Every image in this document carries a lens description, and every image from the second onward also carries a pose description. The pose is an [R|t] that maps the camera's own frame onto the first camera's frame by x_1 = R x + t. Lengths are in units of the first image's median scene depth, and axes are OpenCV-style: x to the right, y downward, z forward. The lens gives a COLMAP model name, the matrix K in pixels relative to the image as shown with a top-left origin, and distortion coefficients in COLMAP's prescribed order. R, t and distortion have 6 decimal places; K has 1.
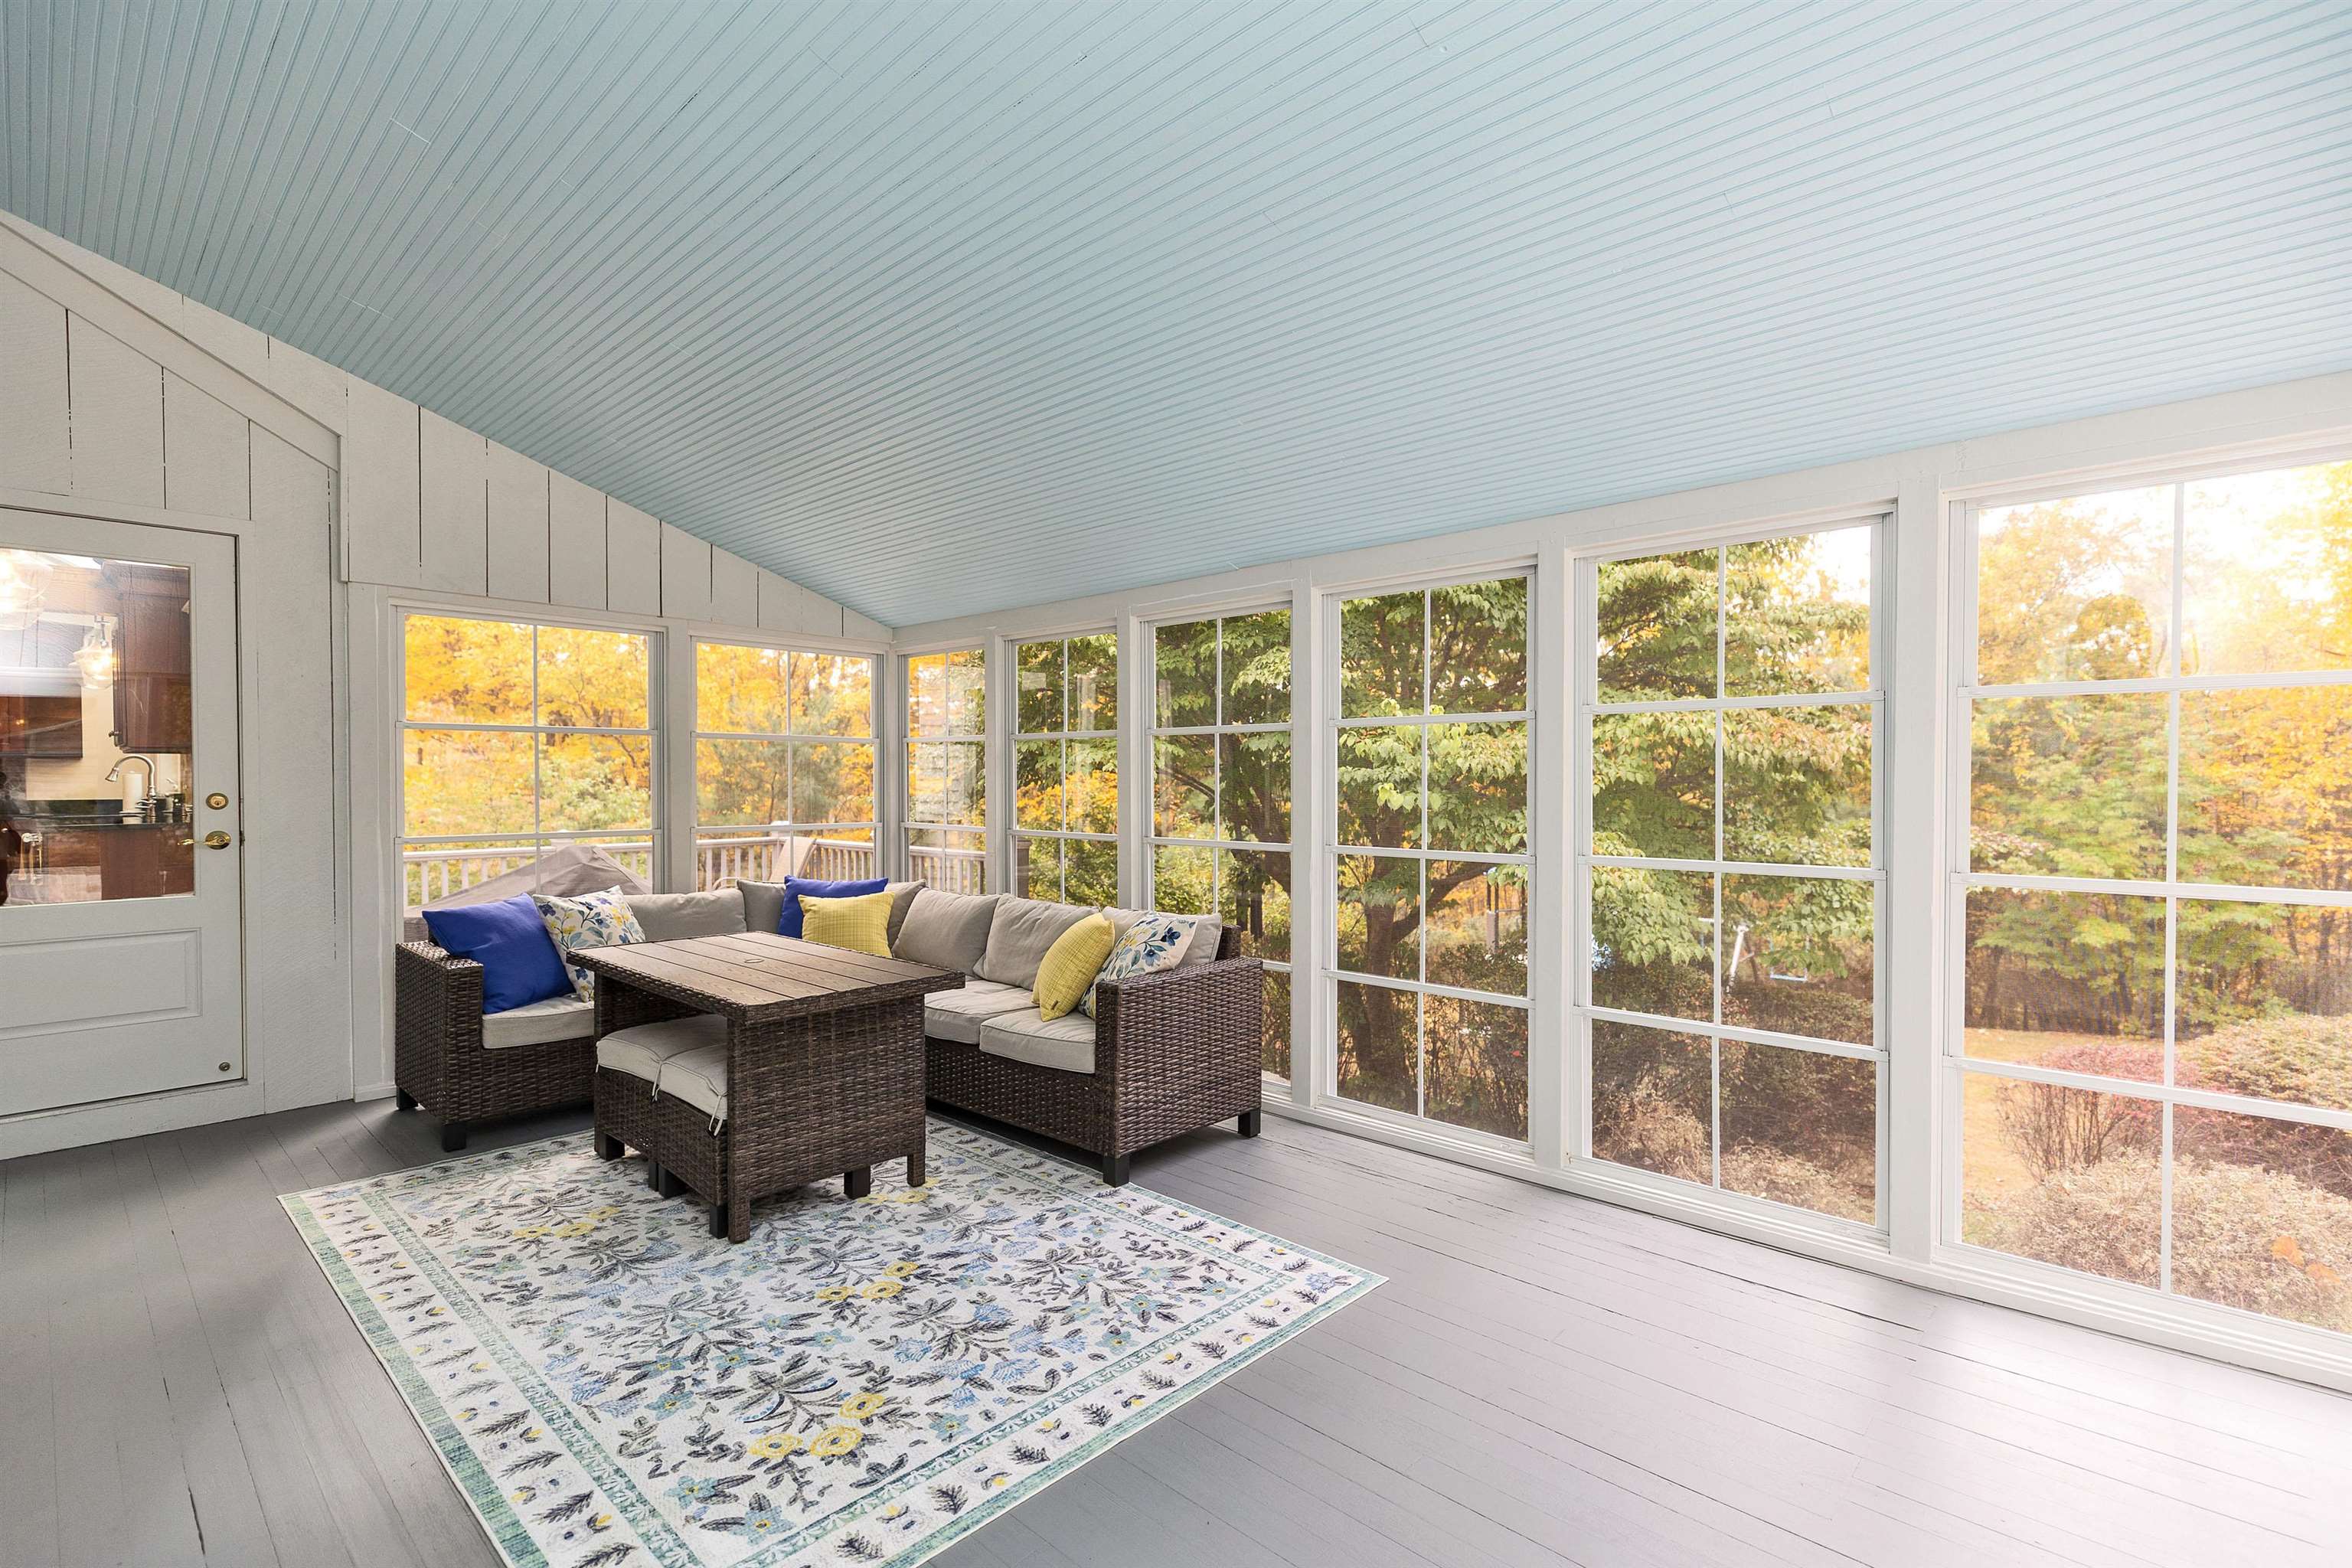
lens RADIAL K [[1095.9, 0, 1176.0], [0, 1095.9, 784.0], [0, 0, 1]] dist [0.001843, 0.000145]
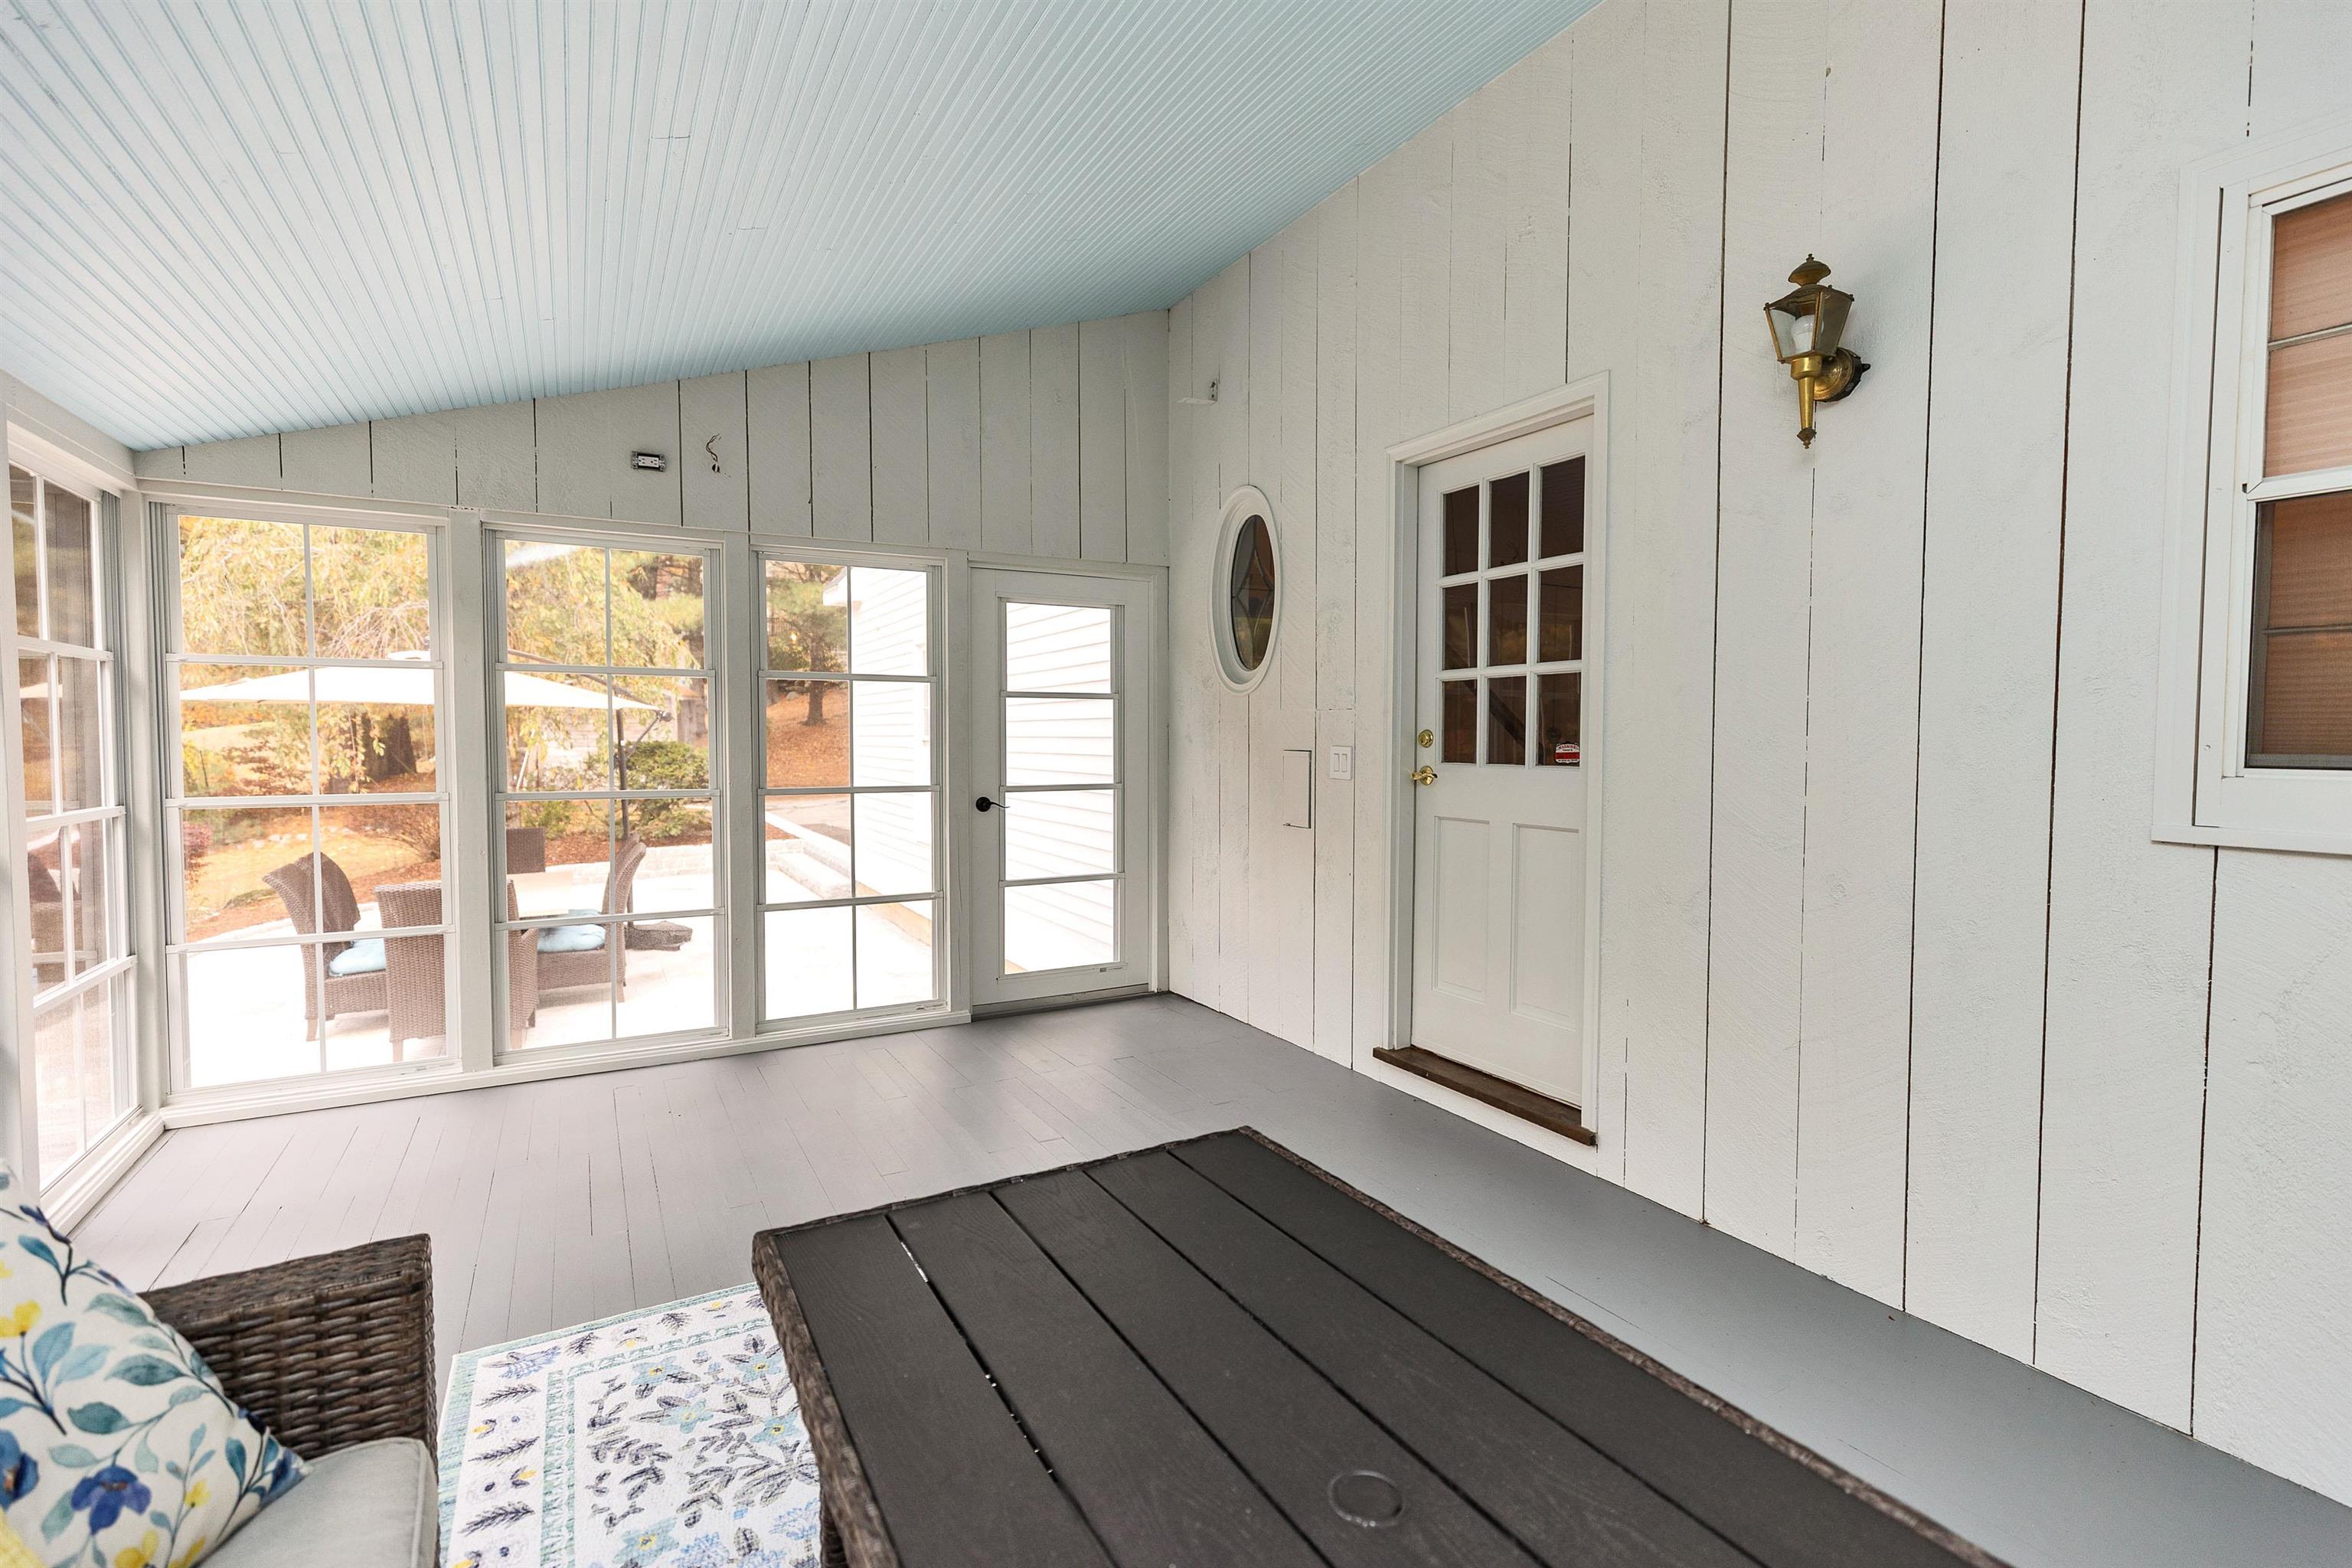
lens RADIAL K [[1044.6, 0, 1176.0], [0, 1044.6, 784.0], [0, 0, 1]] dist [0.002236, -0.000268]
pose [[-0.957703, -0.013195, 0.287454, -0.528713], [0.002877, 0.998459, 0.055418, -0.004845], [-0.287743, 0.053901, -0.956190, 1.574815]]
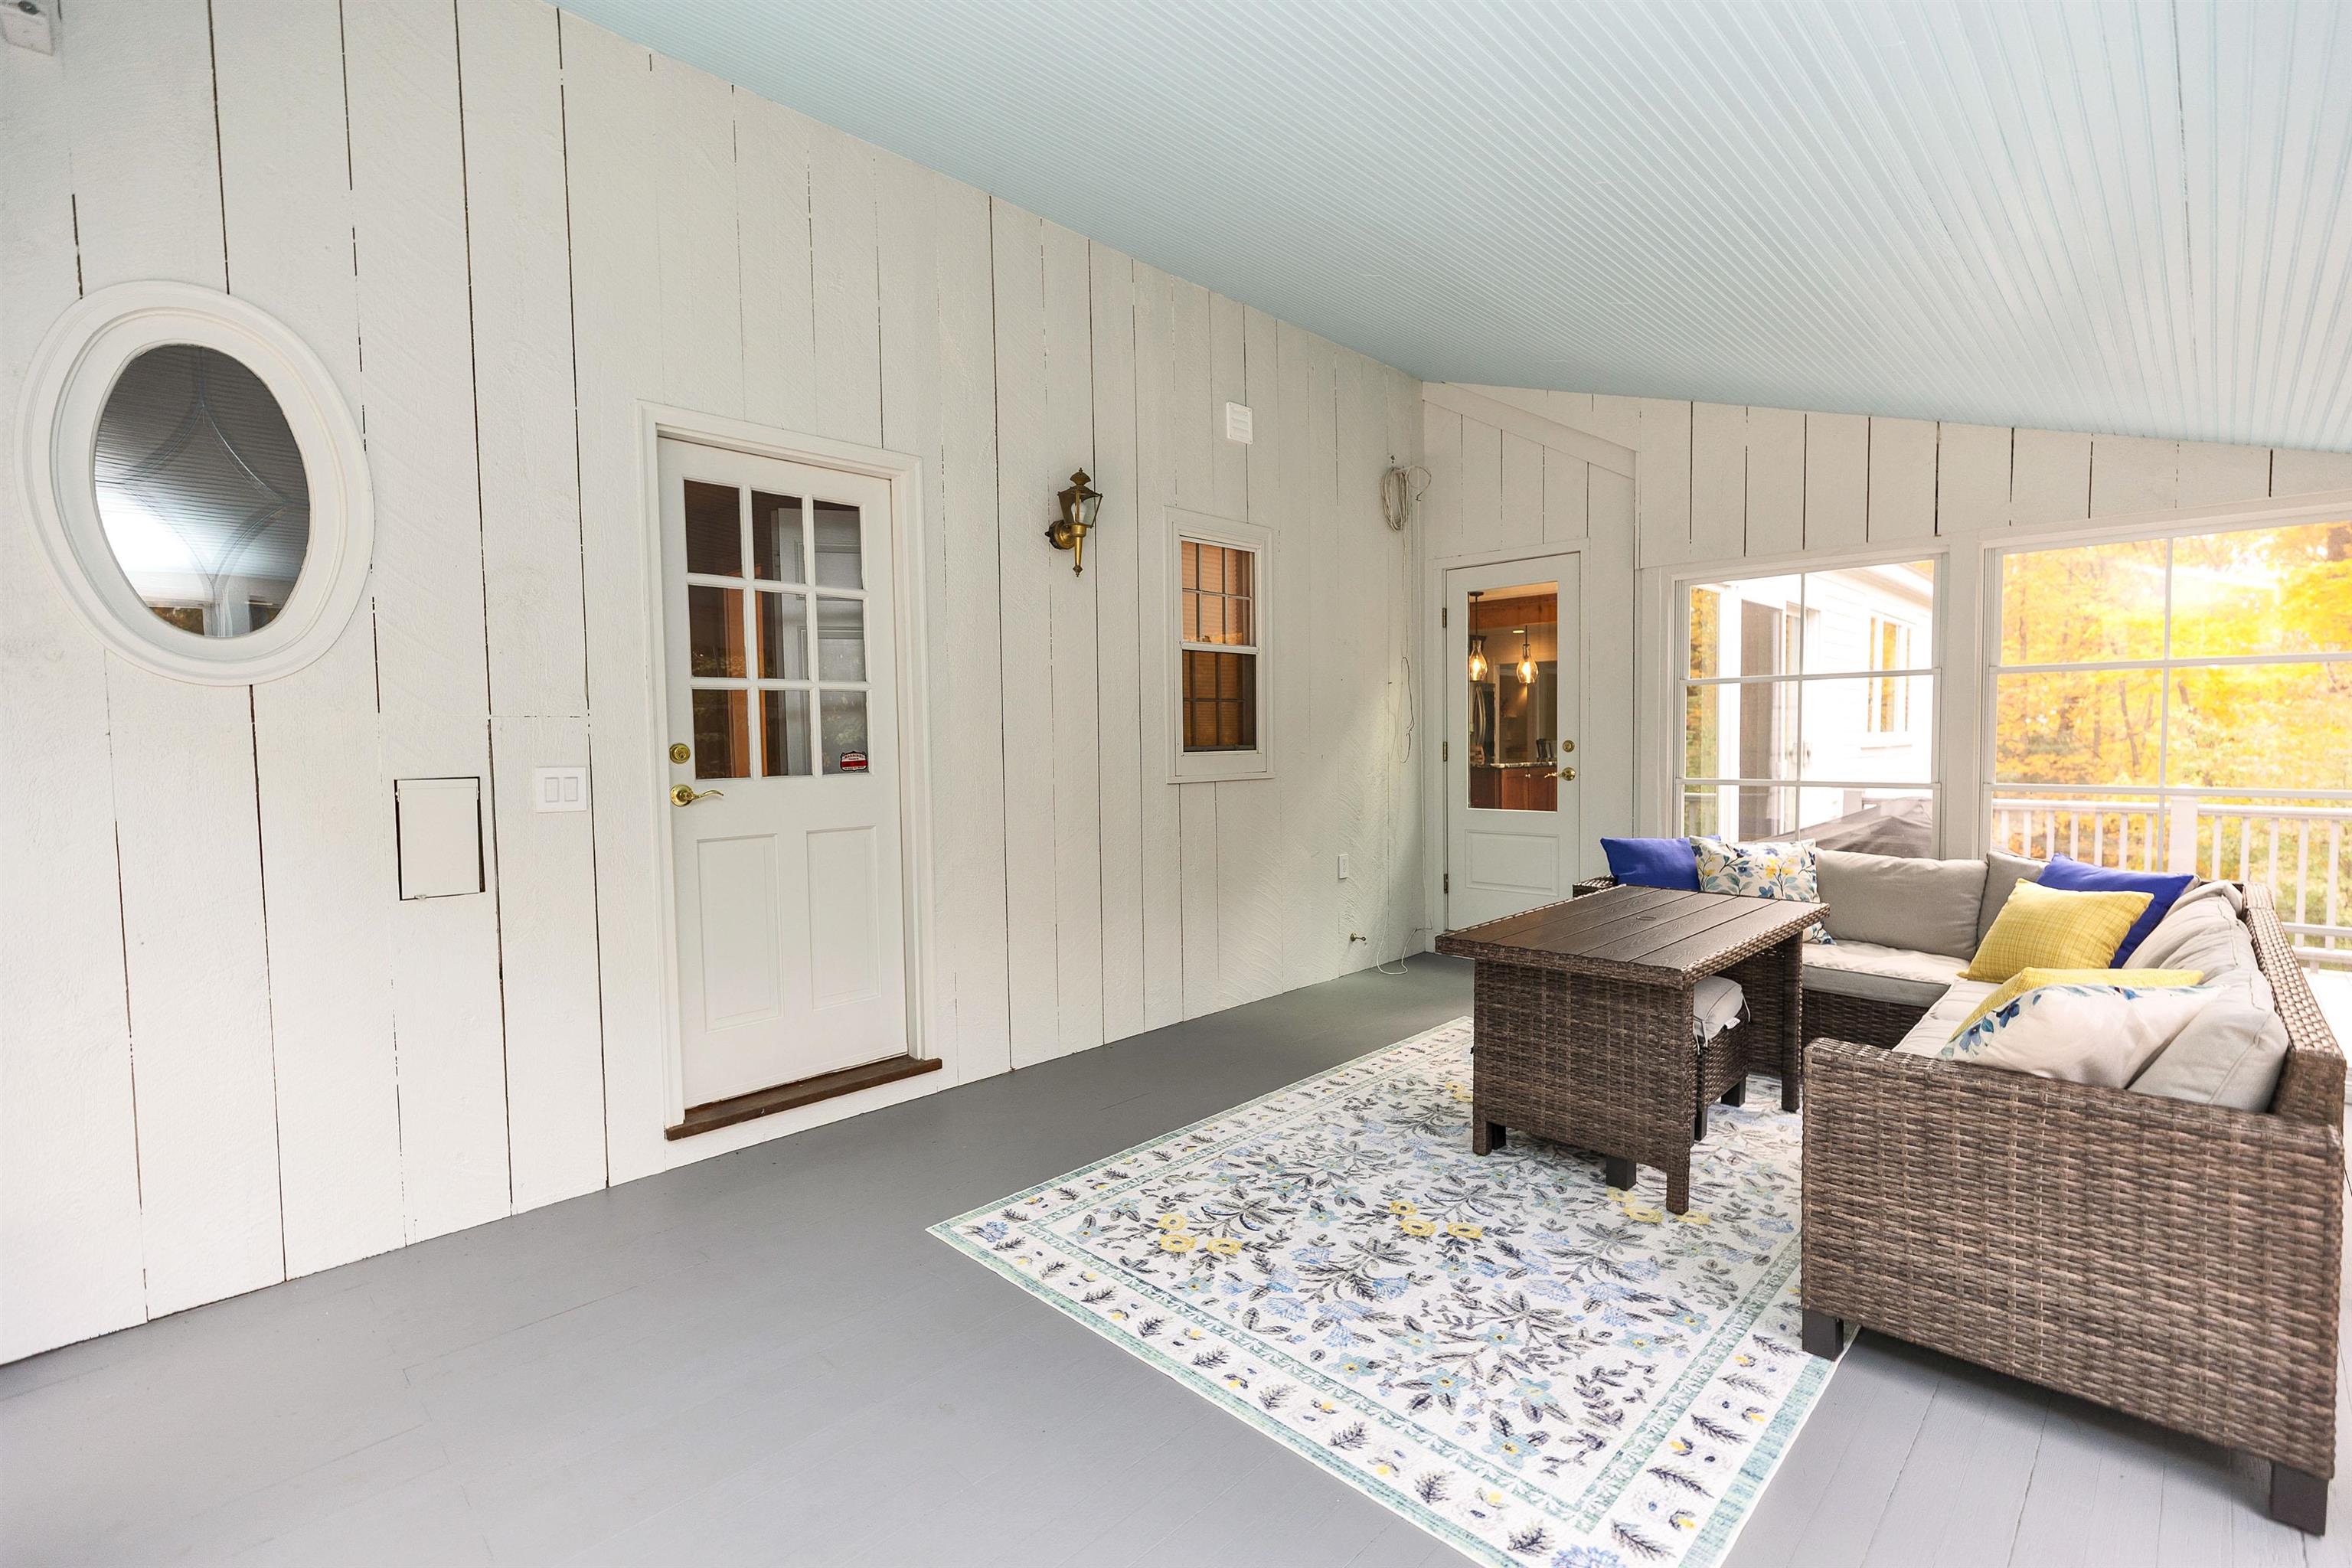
lens RADIAL K [[1048.8, 0, 1176.0], [0, 1048.8, 784.0], [0, 0, 1]] dist [0.002106, 0.000034]
pose [[-0.026763, 0.047032, -0.998535, 0.698701], [0.008030, 0.998870, 0.046833, -0.003944], [0.999610, -0.006765, -0.027110, 0.793858]]
